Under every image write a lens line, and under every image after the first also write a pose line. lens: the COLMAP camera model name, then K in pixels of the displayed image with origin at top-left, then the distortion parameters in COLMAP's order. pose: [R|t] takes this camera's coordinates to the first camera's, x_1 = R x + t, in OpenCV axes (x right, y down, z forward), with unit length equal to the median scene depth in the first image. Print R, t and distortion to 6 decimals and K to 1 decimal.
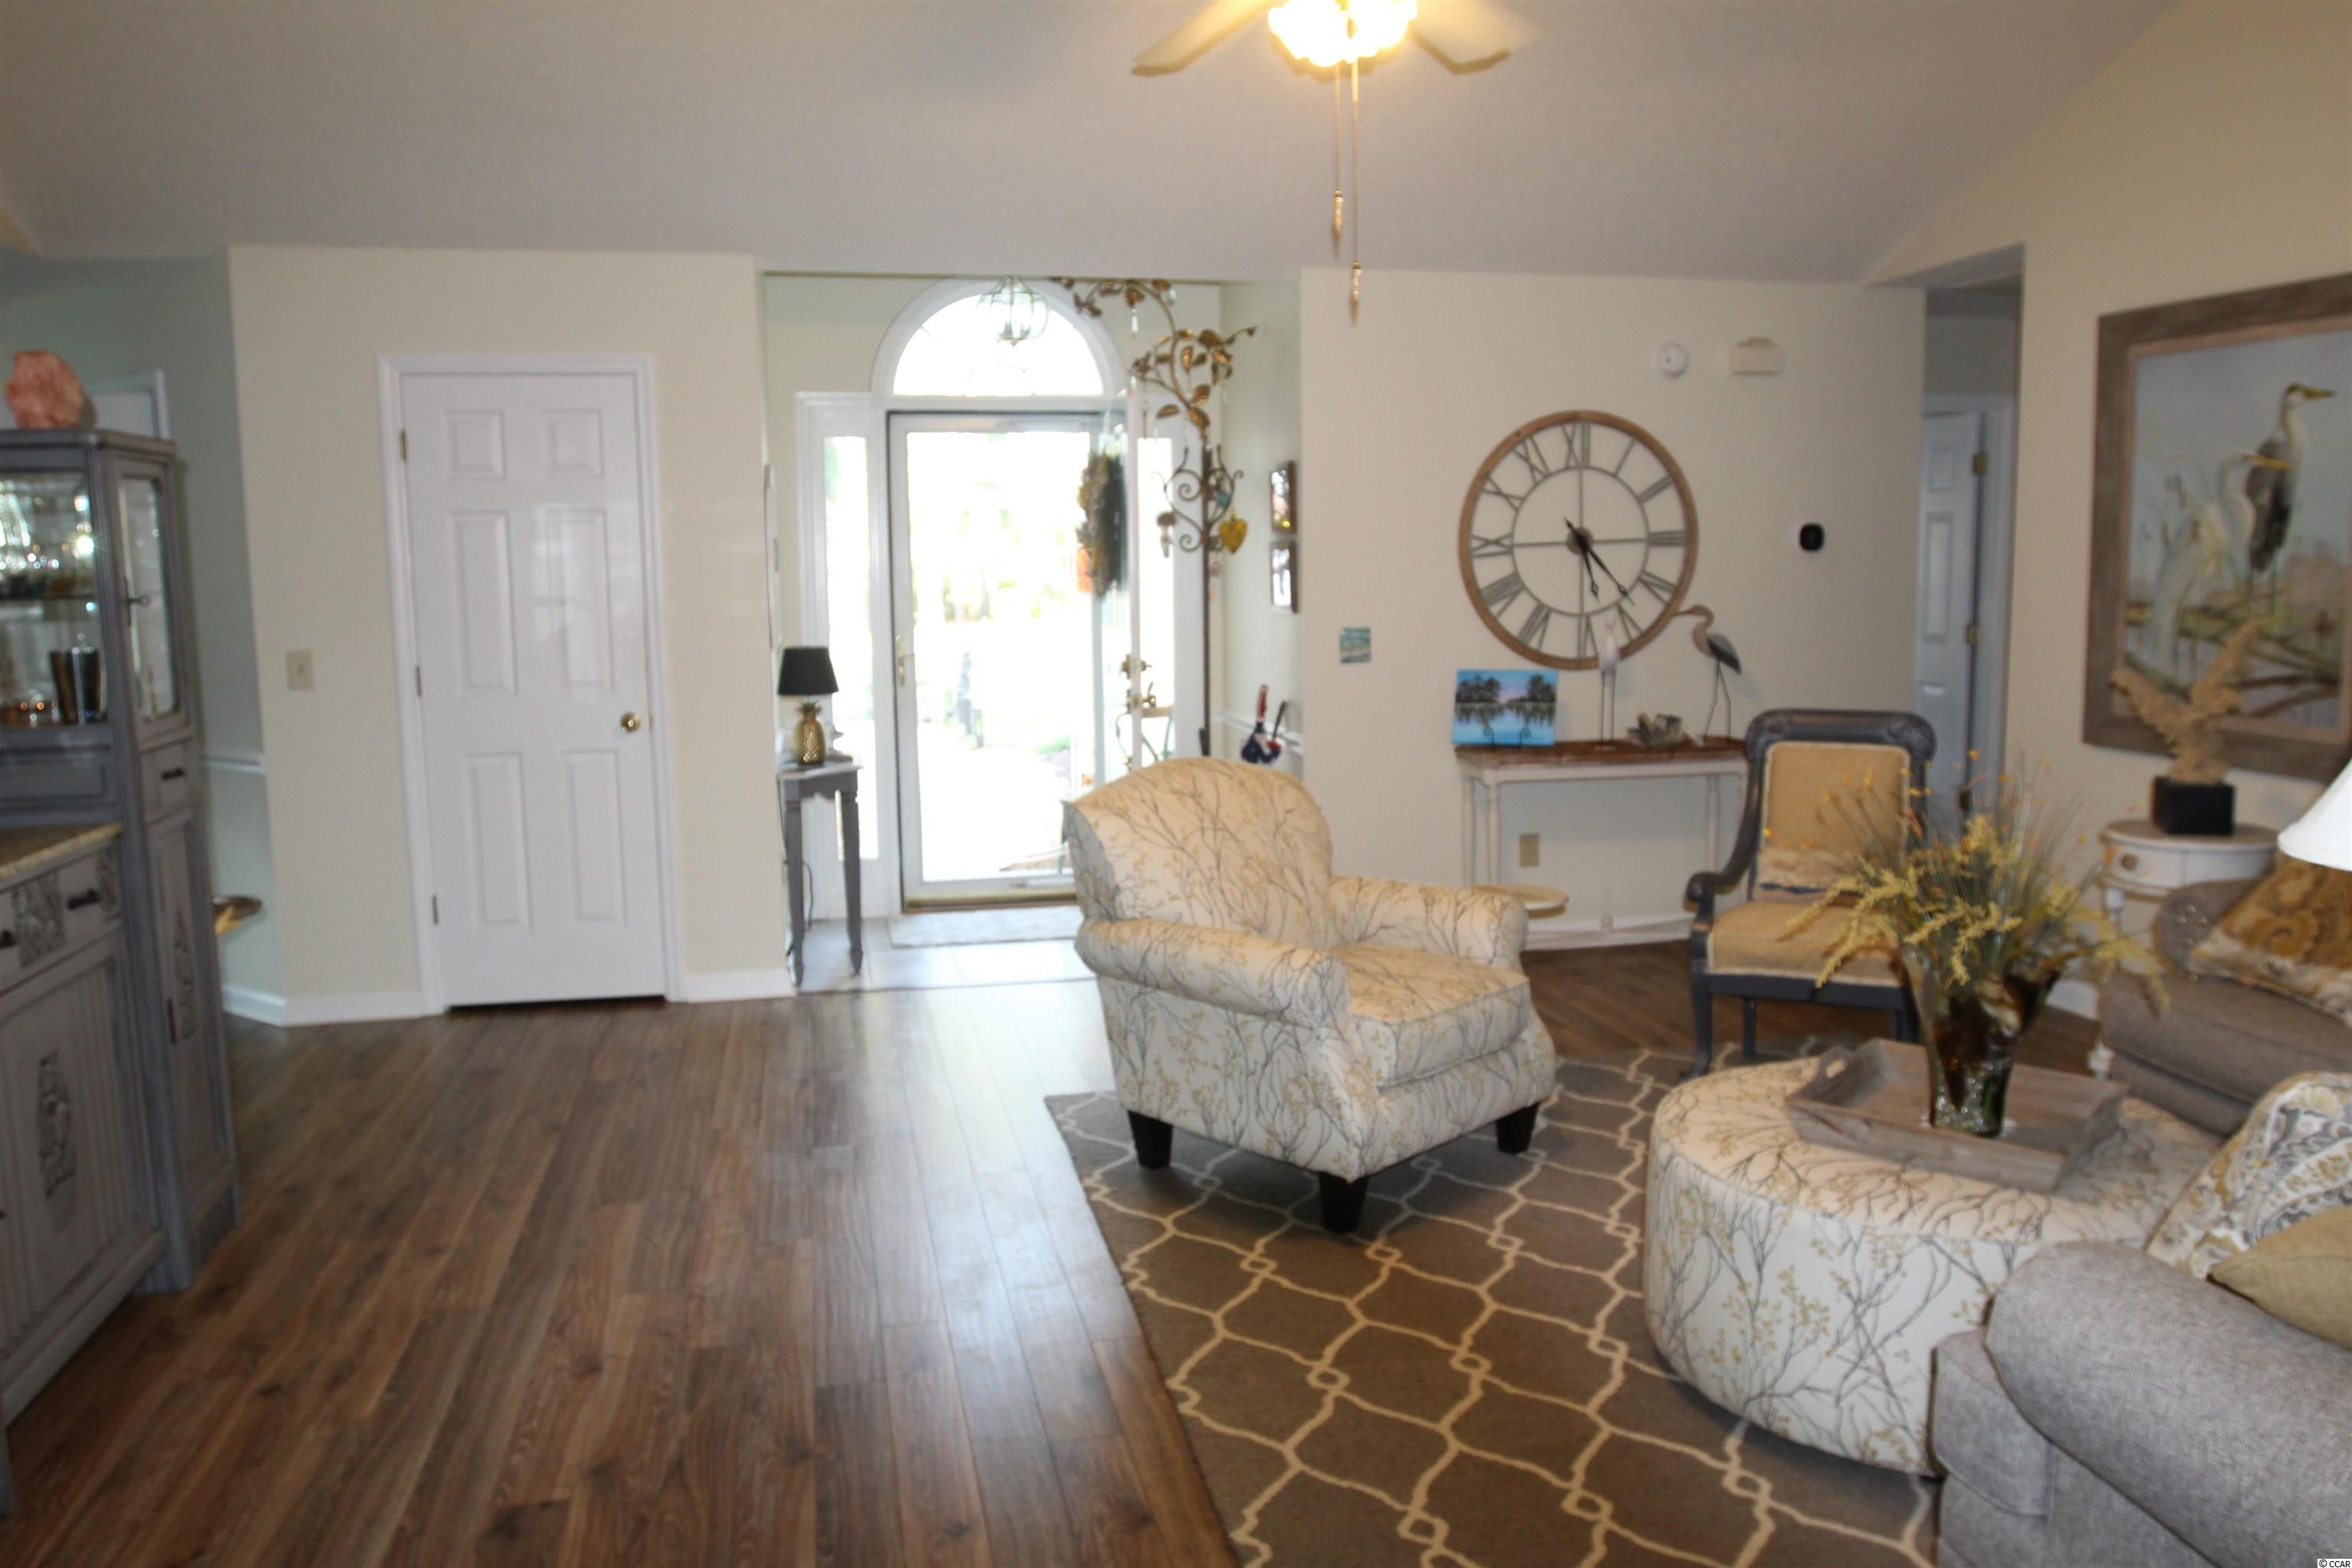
lens RADIAL K [[1748.9, 0, 1179.3], [0, 1748.9, 780.2], [0, 0, 1]] dist [-0.080071, 0.054085]
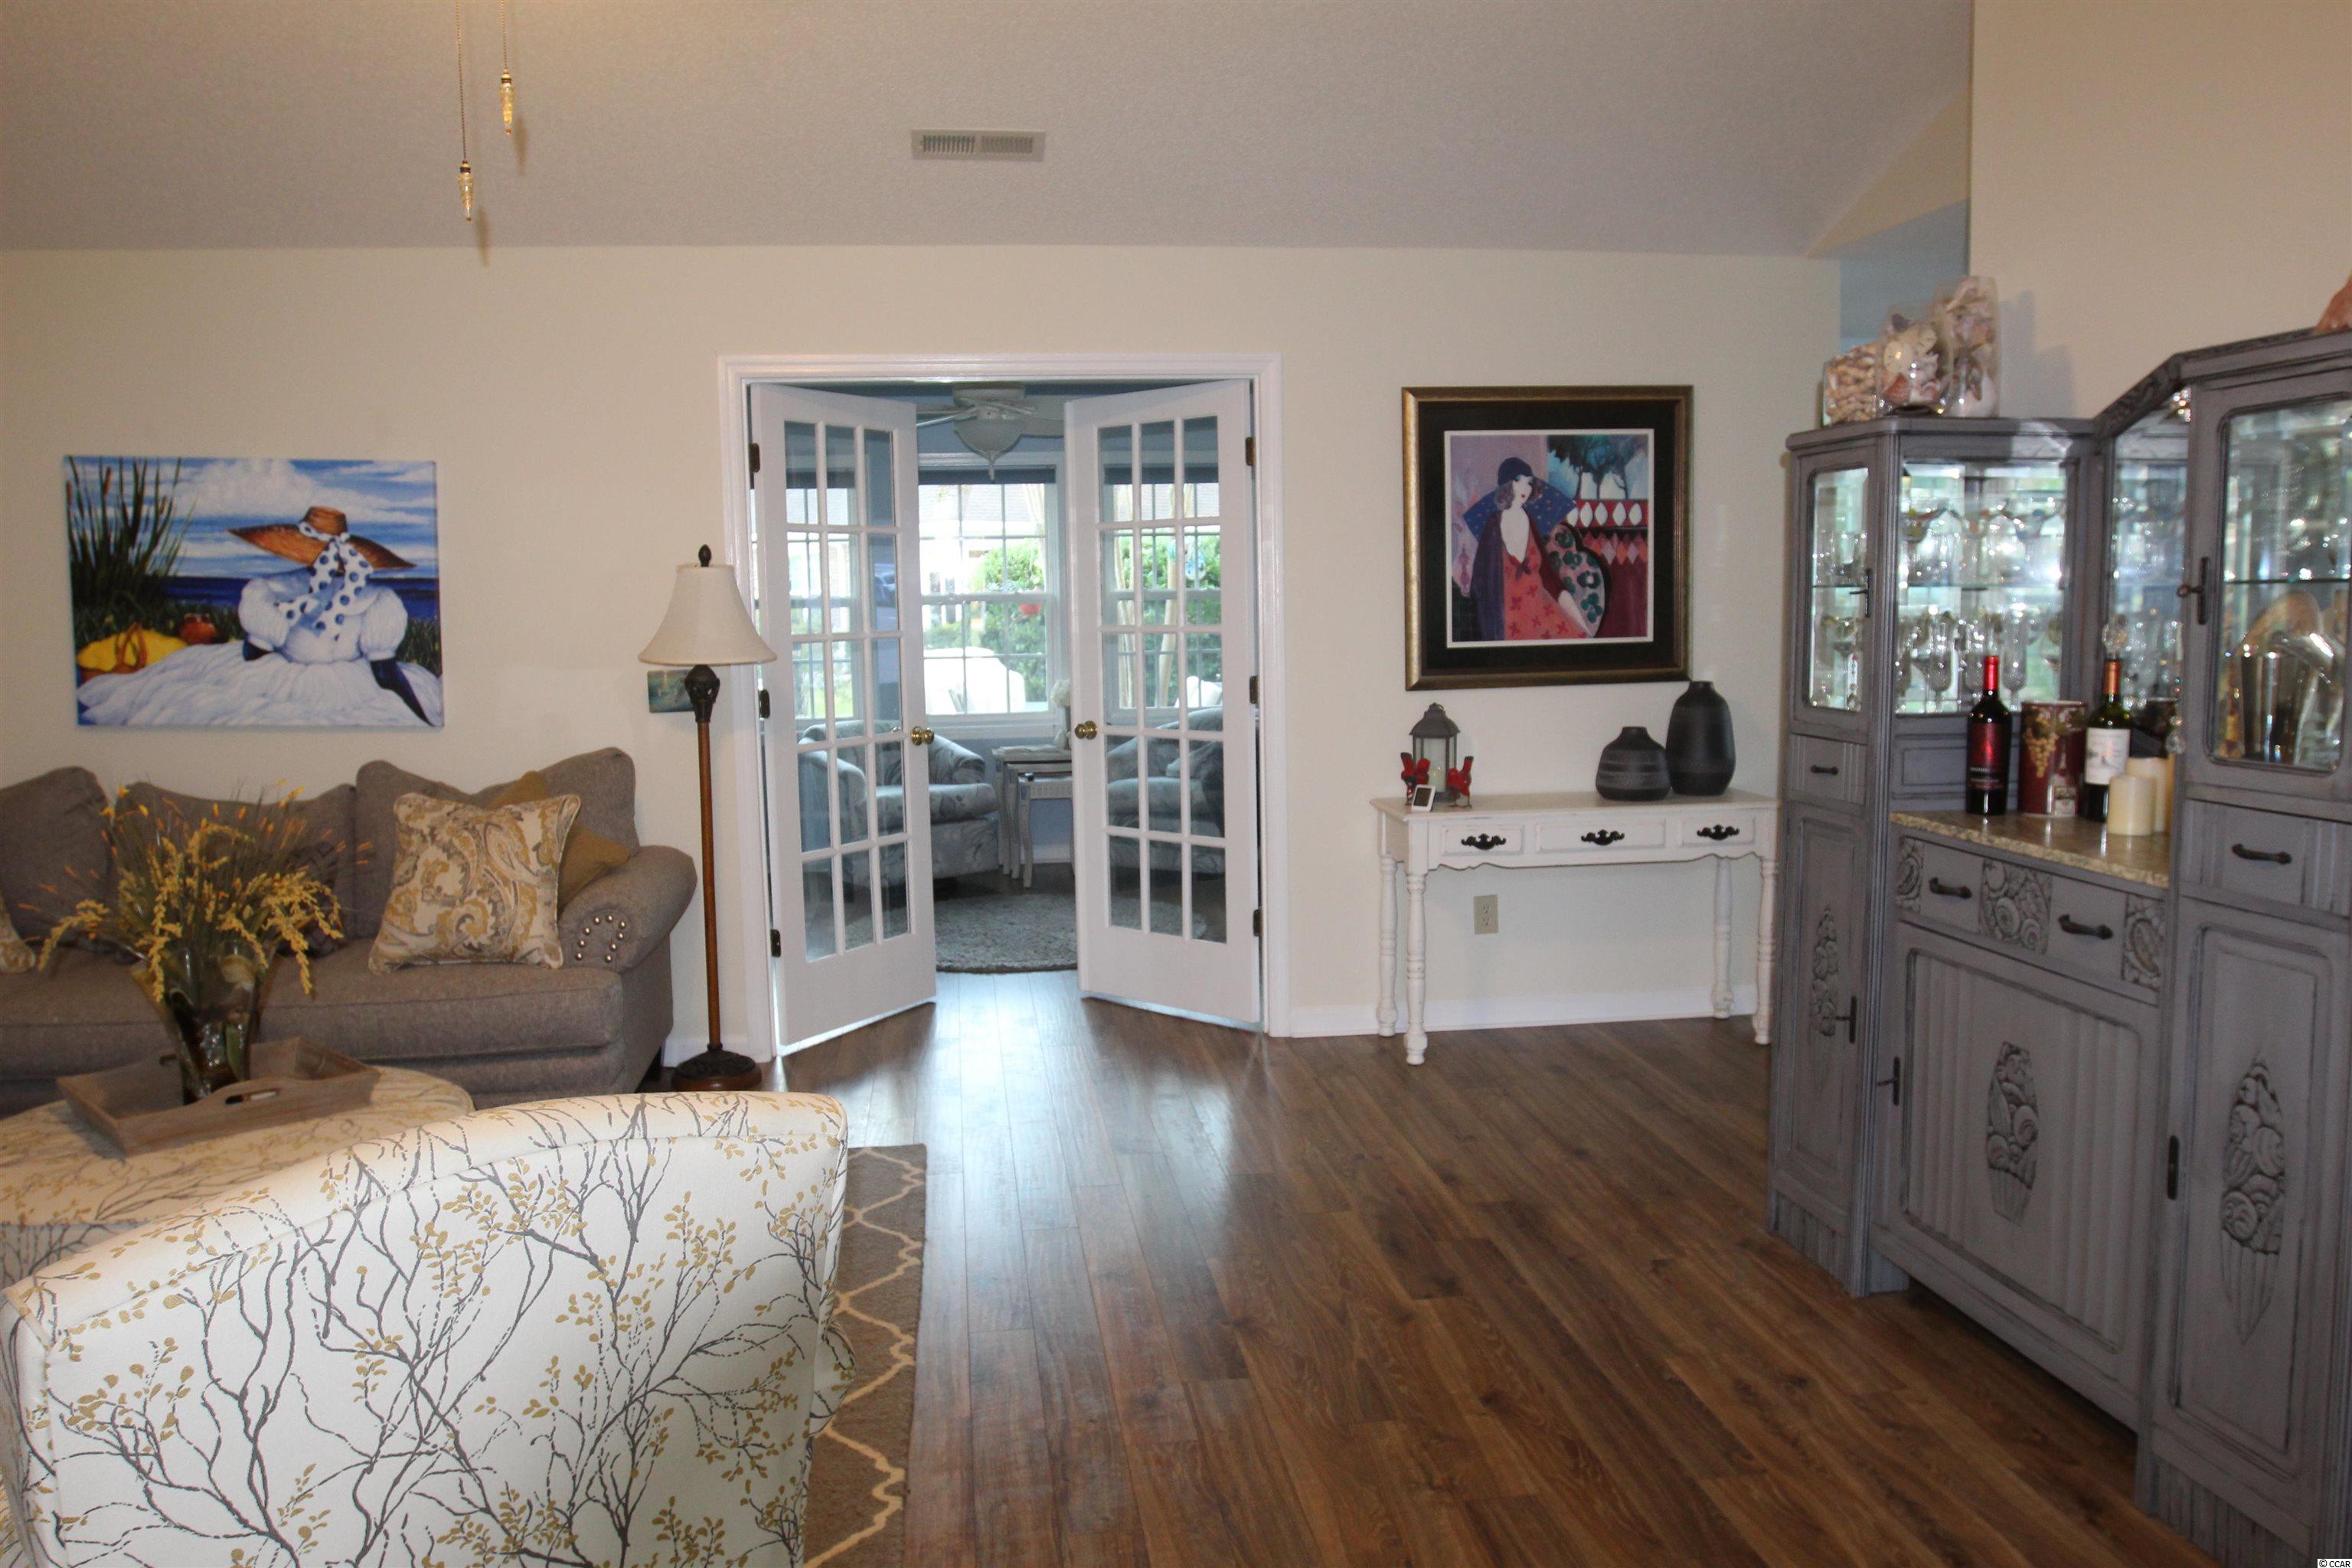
lens RADIAL K [[1748.9, 0, 1179.3], [0, 1748.9, 780.2], [0, 0, 1]] dist [-0.080071, 0.054085]
pose [[-0.996993, 0.019725, 0.074943, -0.251394], [0.037343, 0.969664, 0.241573, -0.238639], [-0.067904, 0.243645, -0.967484, 1.899250]]
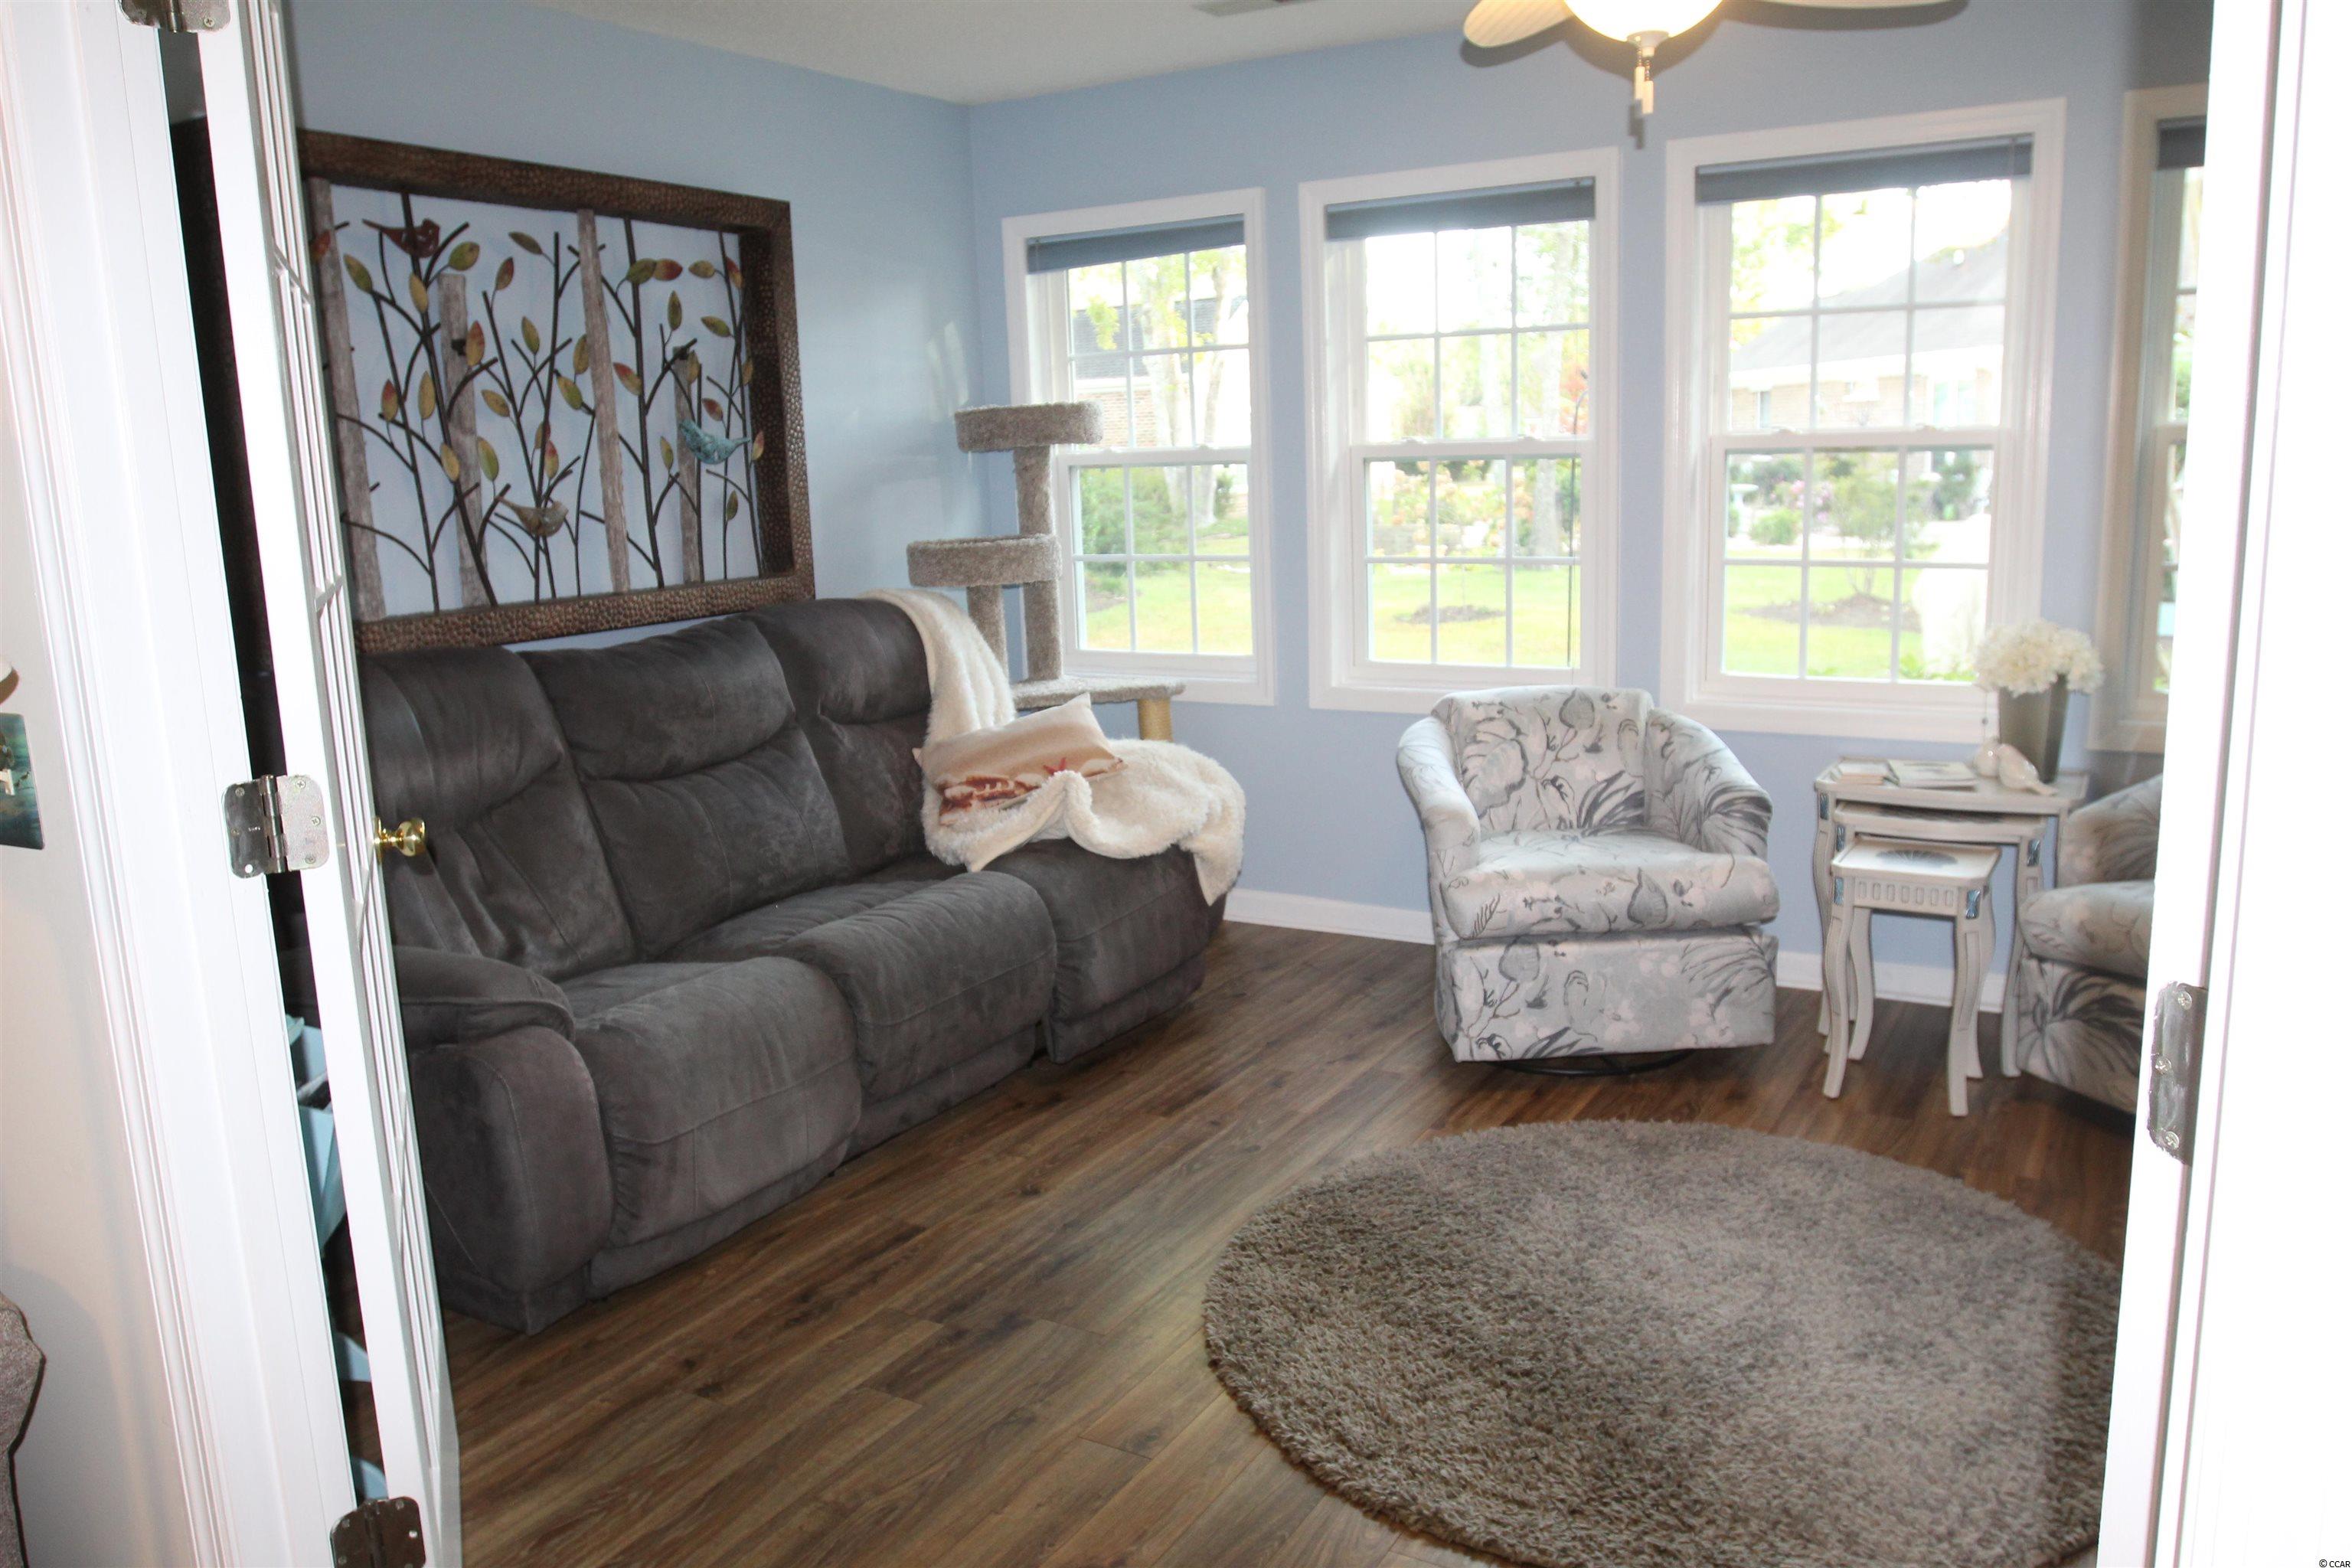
lens RADIAL K [[1748.9, 0, 1179.3], [0, 1748.9, 780.2], [0, 0, 1]] dist [-0.080071, 0.054085]
pose [[-0.733320, -0.091320, 0.673722, -0.261824], [0.130764, 0.953493, 0.271572, -0.025334], [-0.667190, 0.287248, -0.687275, 0.412793]]
